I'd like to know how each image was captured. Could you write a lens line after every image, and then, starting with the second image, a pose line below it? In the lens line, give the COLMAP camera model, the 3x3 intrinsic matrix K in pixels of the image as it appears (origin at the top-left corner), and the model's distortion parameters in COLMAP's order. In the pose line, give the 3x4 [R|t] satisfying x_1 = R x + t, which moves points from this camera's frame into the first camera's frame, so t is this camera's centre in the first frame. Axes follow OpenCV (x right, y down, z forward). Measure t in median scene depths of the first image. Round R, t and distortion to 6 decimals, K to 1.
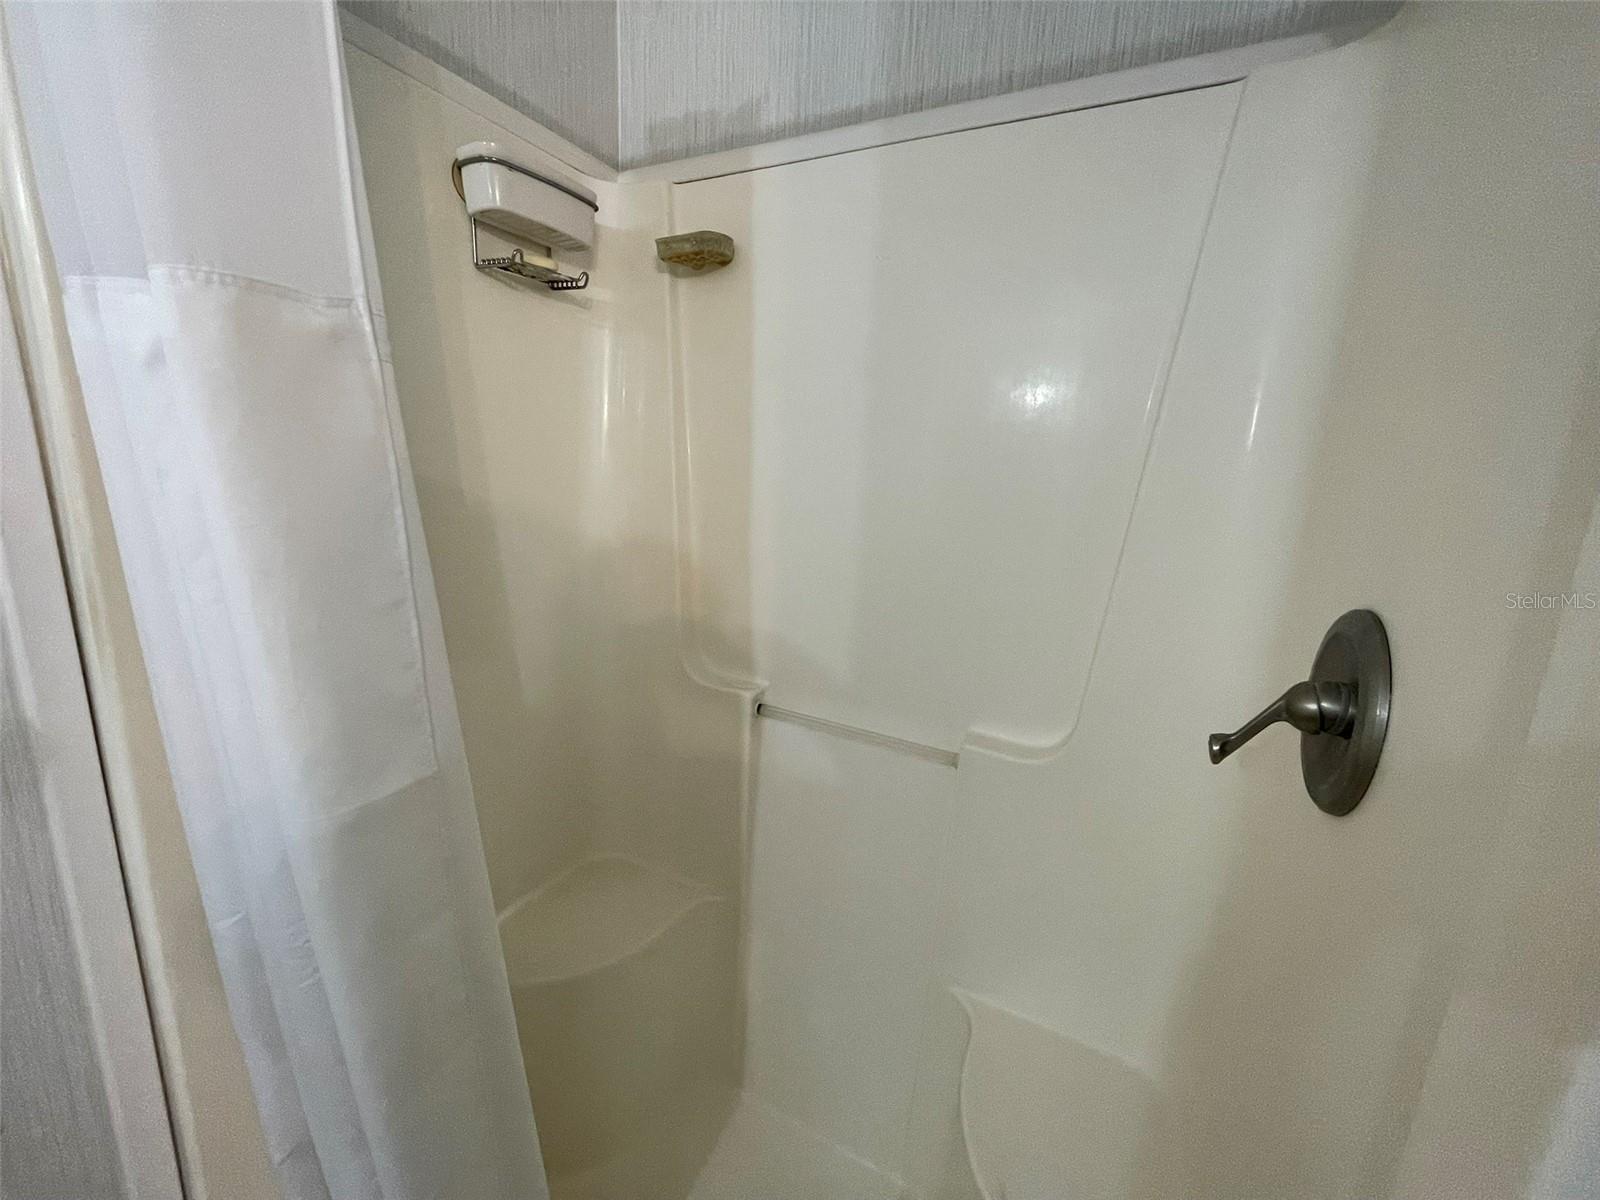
lens RADIAL K [[645.7, 0, 800.0], [0, 645.7, 600.0], [0, 0, 1]] dist [-0.002078, -0.000549]
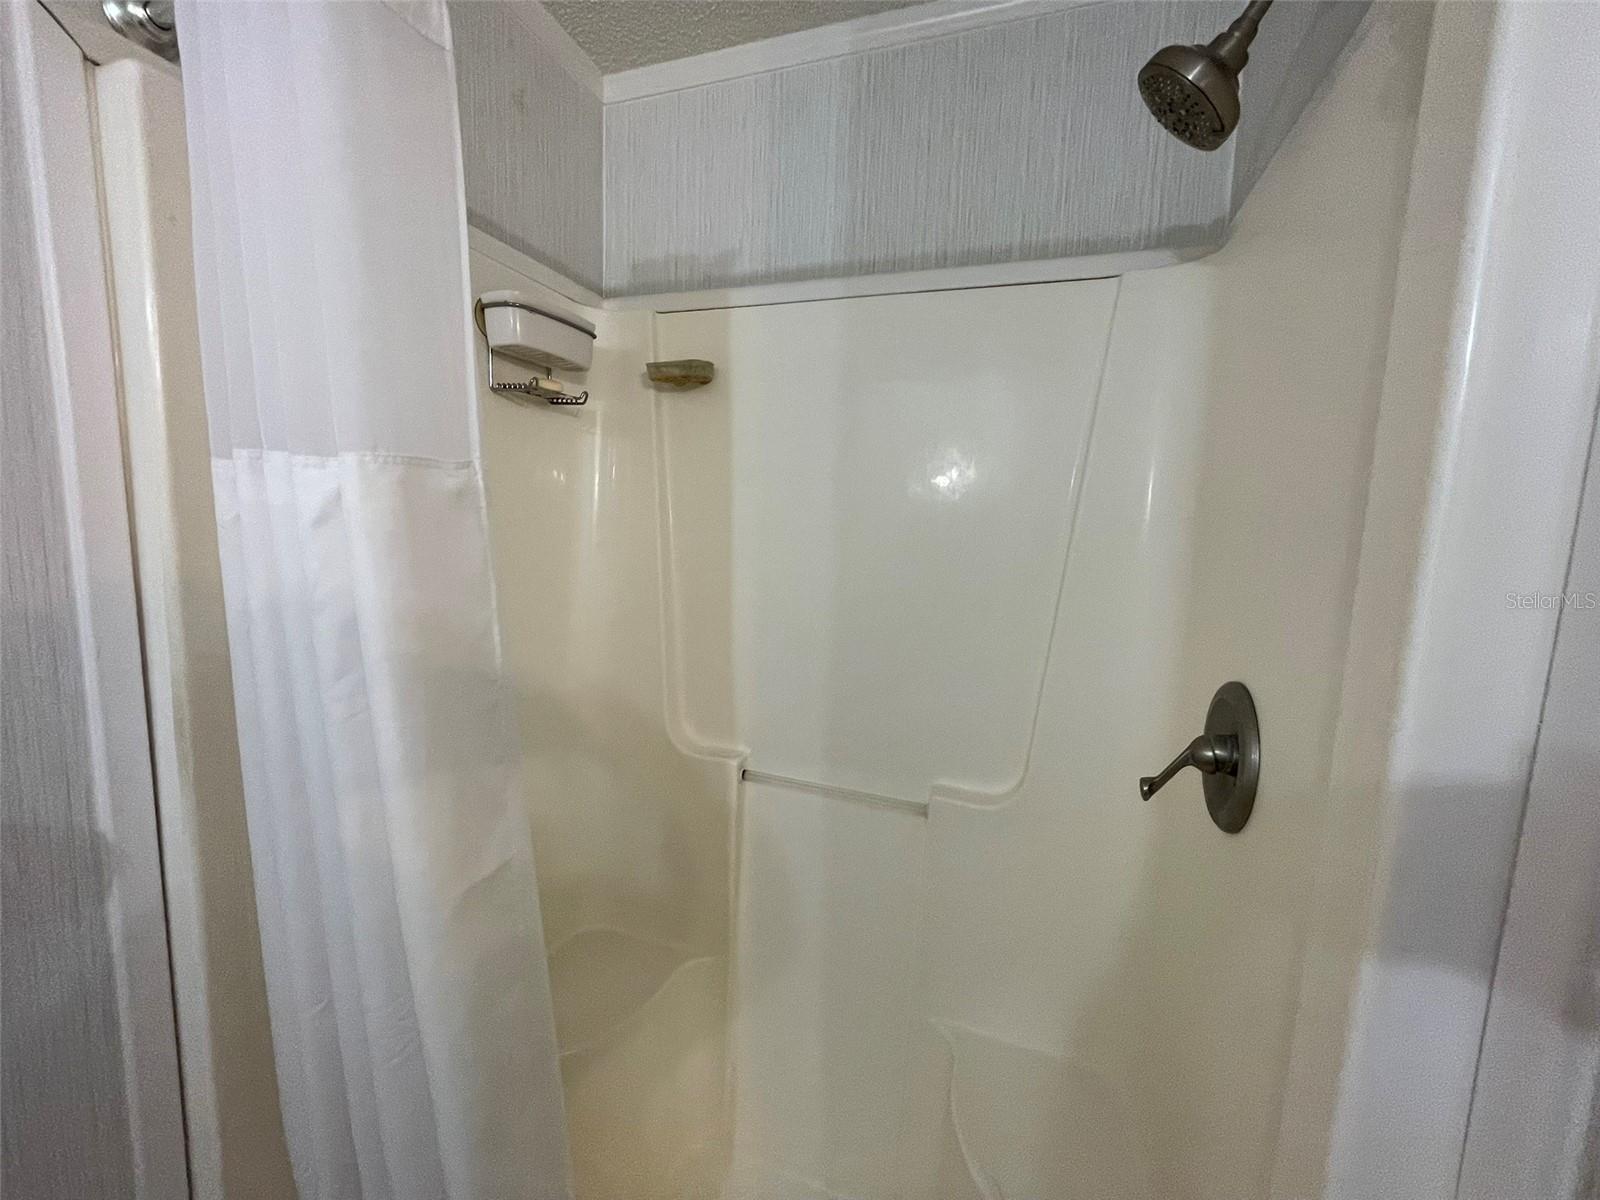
lens RADIAL K [[646.5, 0, 799.7], [0, 646.5, 598.7], [0, 0, 1]] dist [0.003925, 0.000217]
pose [[0.991131, -0.025241, 0.130466, -0.122737], [0.036219, 0.995936, -0.082464, -0.041160], [-0.127854, 0.086458, 0.988017, -0.142688]]
